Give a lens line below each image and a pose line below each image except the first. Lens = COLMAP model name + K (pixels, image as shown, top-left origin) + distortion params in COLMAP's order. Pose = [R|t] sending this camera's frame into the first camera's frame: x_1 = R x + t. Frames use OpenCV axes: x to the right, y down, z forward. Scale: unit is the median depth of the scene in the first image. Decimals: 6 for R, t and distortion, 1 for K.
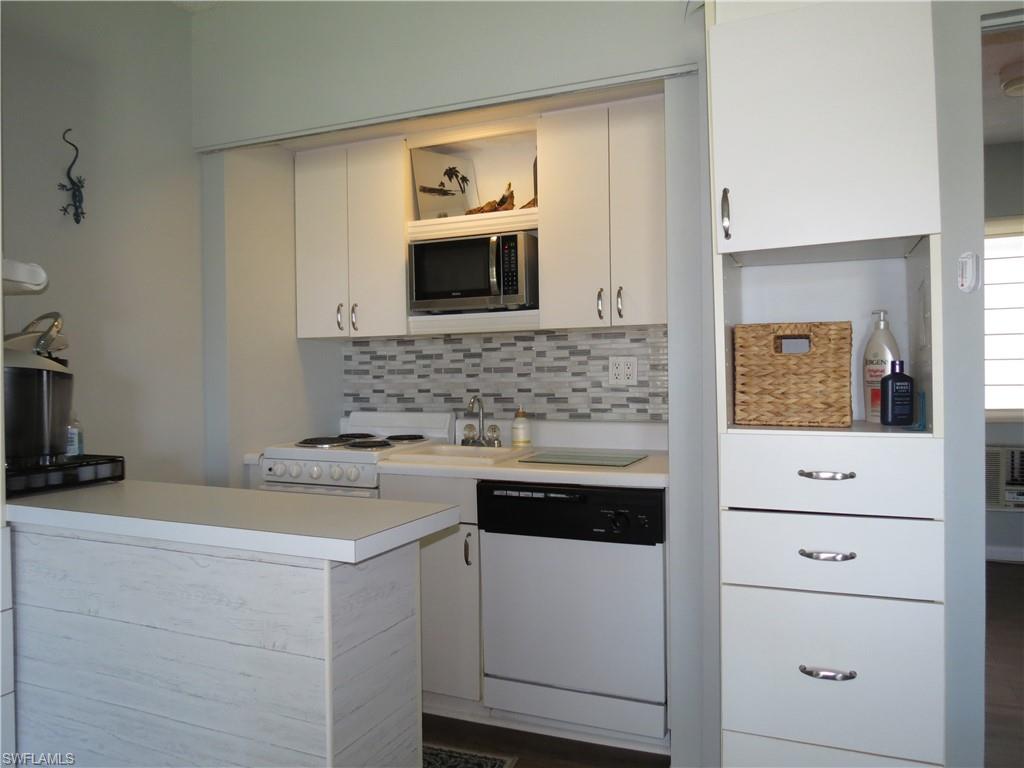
lens RADIAL K [[729.4, 0, 513.3], [0, 729.4, 382.6], [0, 0, 1]] dist [0.000145, -0.000095]
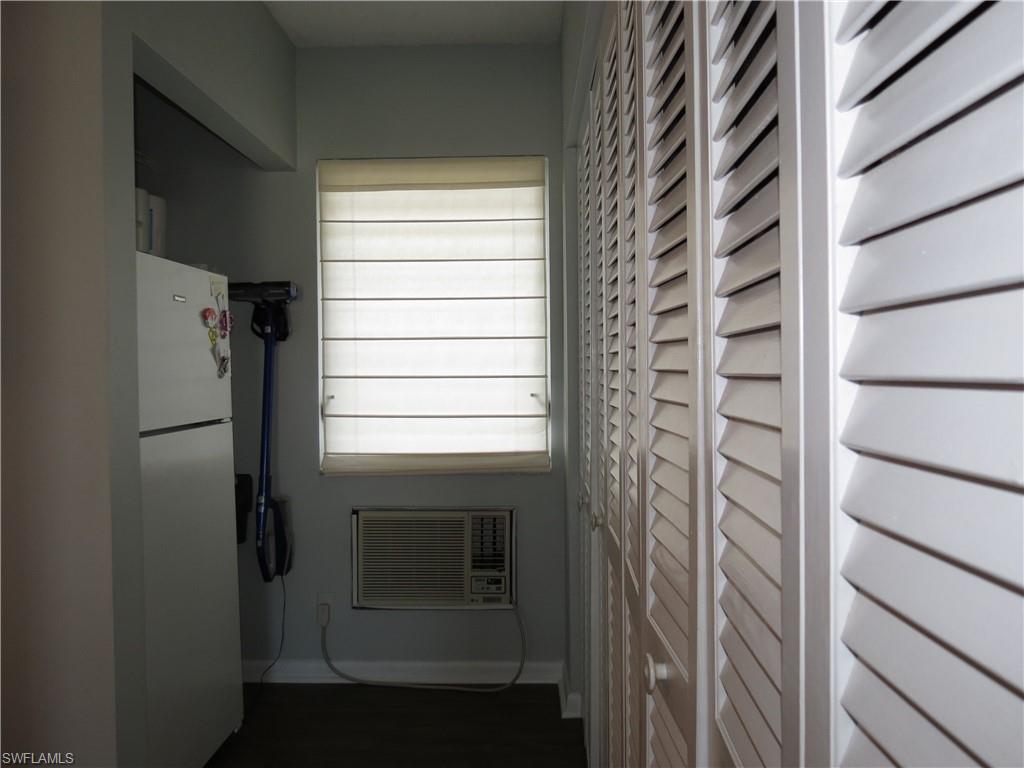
lens RADIAL K [[729.4, 0, 512.8], [0, 729.4, 380.8], [0, 0, 1]] dist [0.000145, -0.000095]
pose [[0.930646, 0.001738, 0.365917, 0.468058], [-0.000011, 0.999989, -0.004721, -0.026607], [-0.365921, 0.004389, 0.930635, 0.372806]]
